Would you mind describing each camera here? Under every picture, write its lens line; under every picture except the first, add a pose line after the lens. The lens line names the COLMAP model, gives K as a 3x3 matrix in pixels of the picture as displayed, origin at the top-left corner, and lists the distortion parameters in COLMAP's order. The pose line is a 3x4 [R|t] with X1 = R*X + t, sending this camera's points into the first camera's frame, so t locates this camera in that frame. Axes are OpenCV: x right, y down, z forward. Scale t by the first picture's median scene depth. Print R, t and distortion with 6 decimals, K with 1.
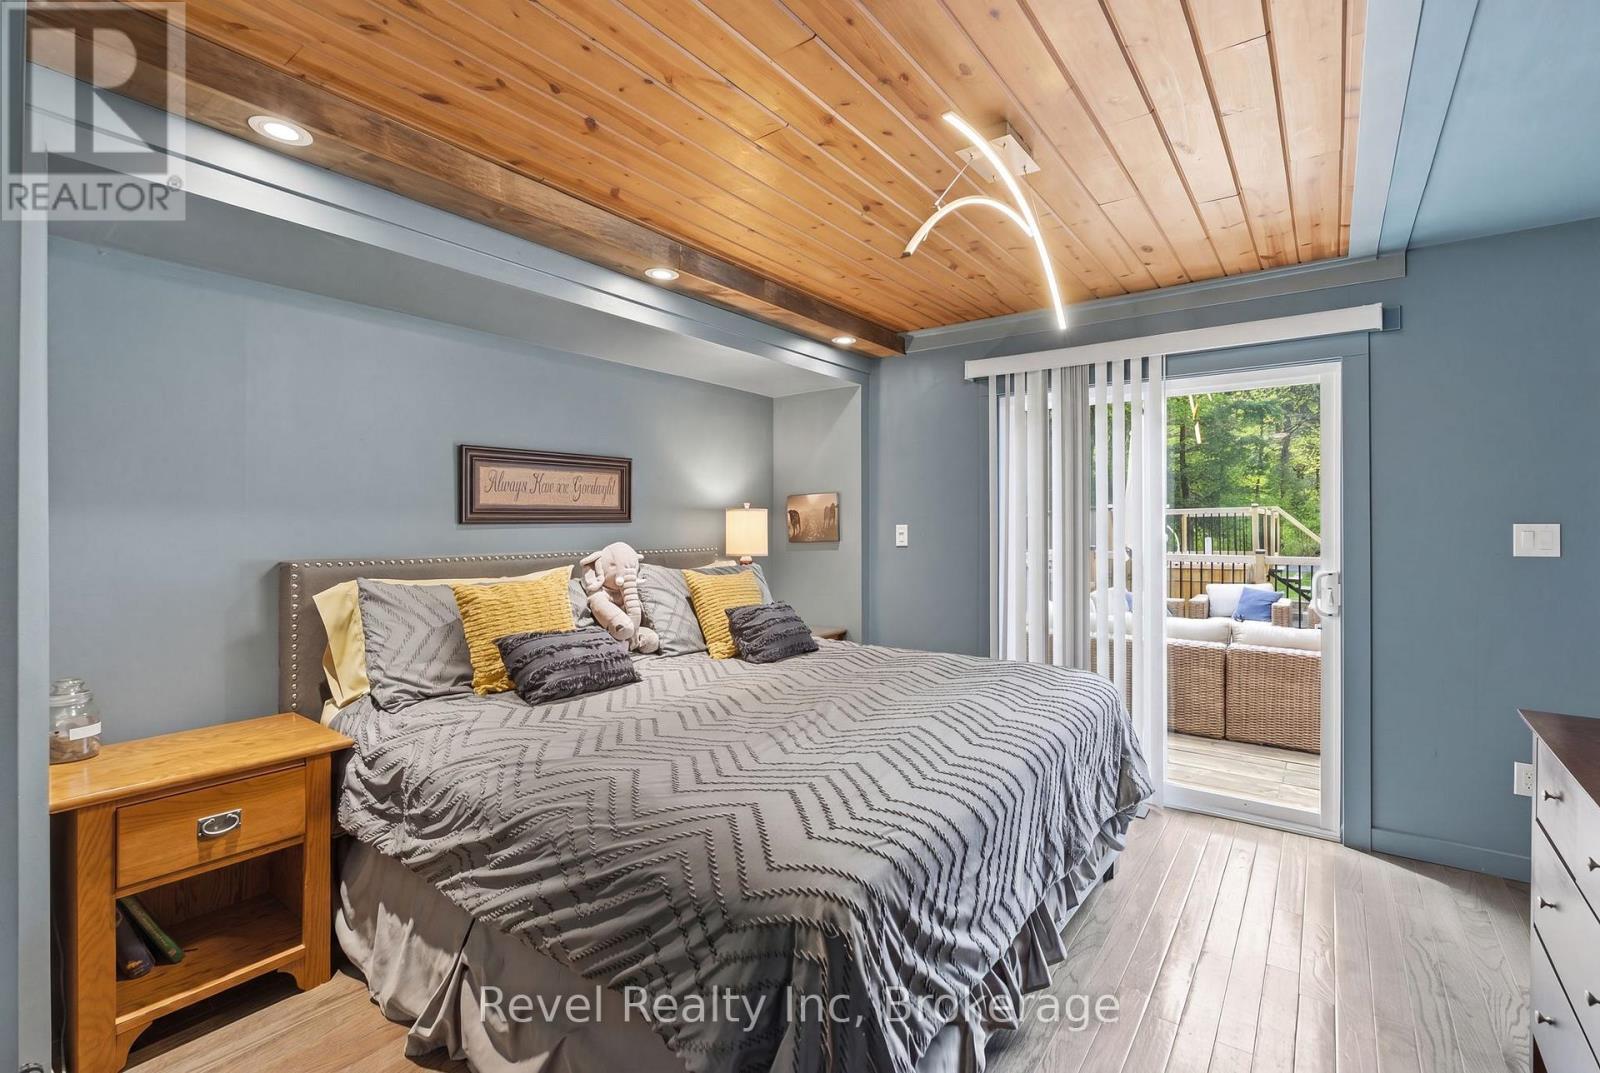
lens RADIAL K [[727.0, 0, 797.0], [0, 727.0, 525.1], [0, 0, 1]] dist [-0.005884, 0.000665]
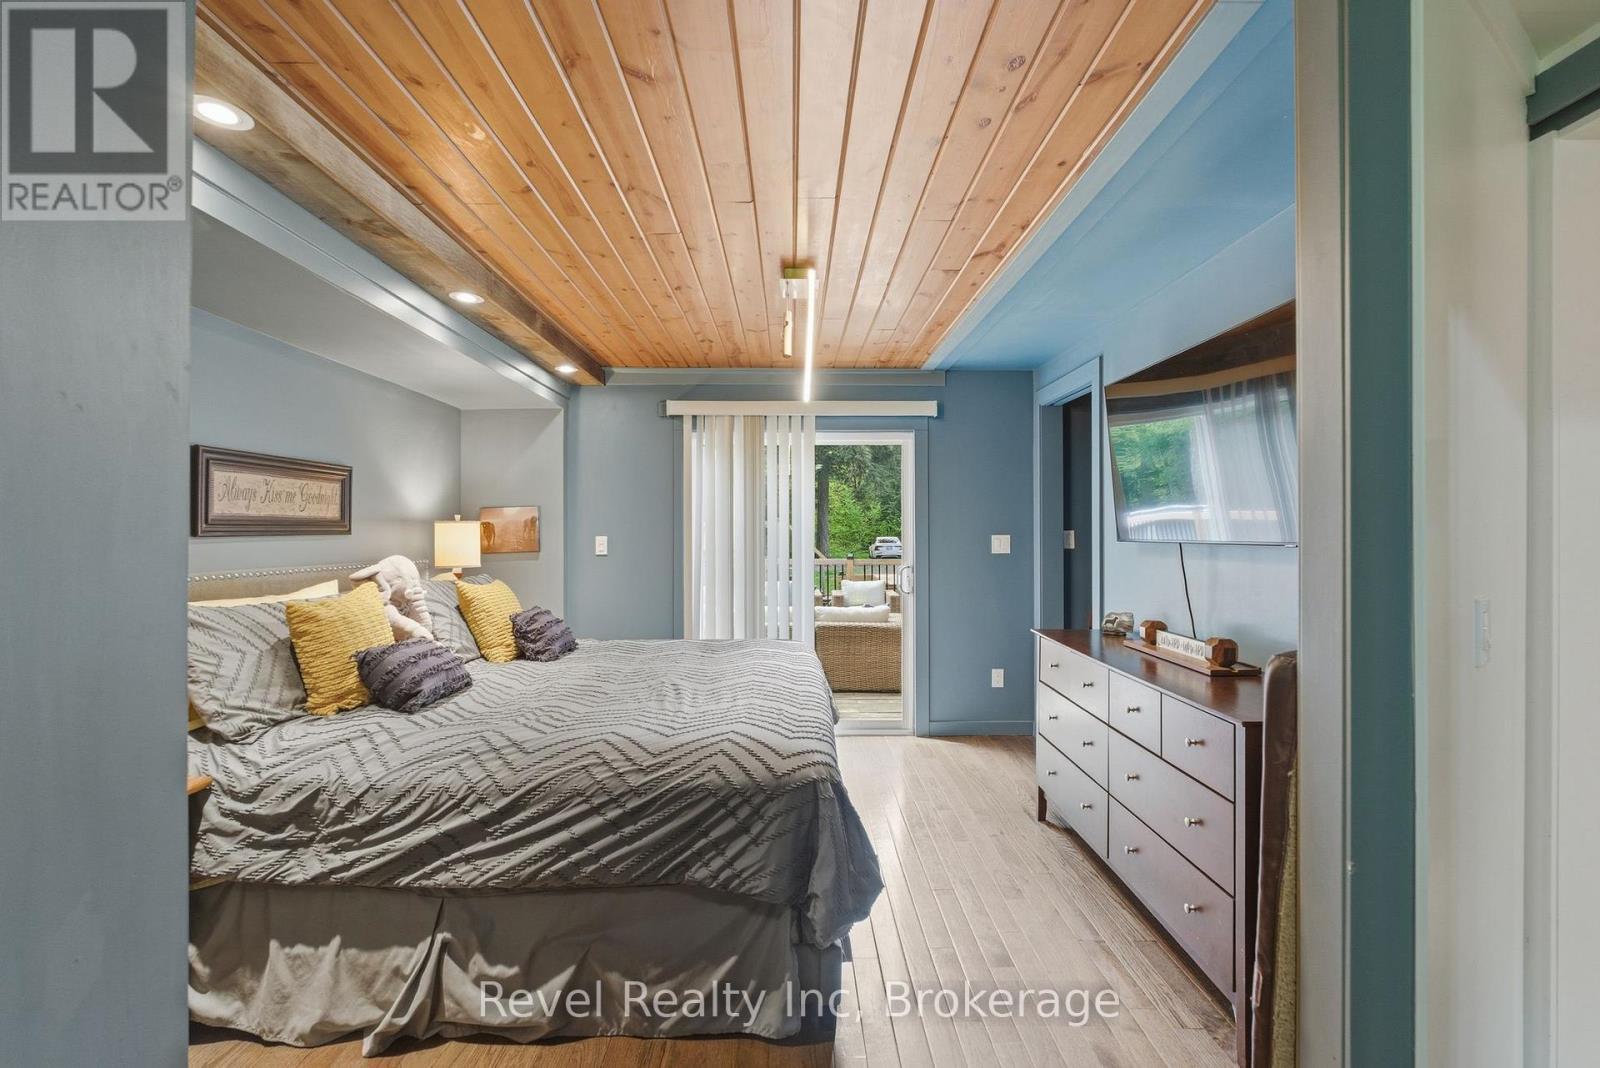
lens RADIAL K [[727.0, 0, 801.4], [0, 727.0, 534.3], [0, 0, 1]] dist [-0.005884, 0.000665]
pose [[0.791965, -0.001489, 0.610564, -0.496229], [0.002257, 0.999997, -0.000489, -0.003335], [-0.610562, 0.001765, 0.791966, -0.134757]]
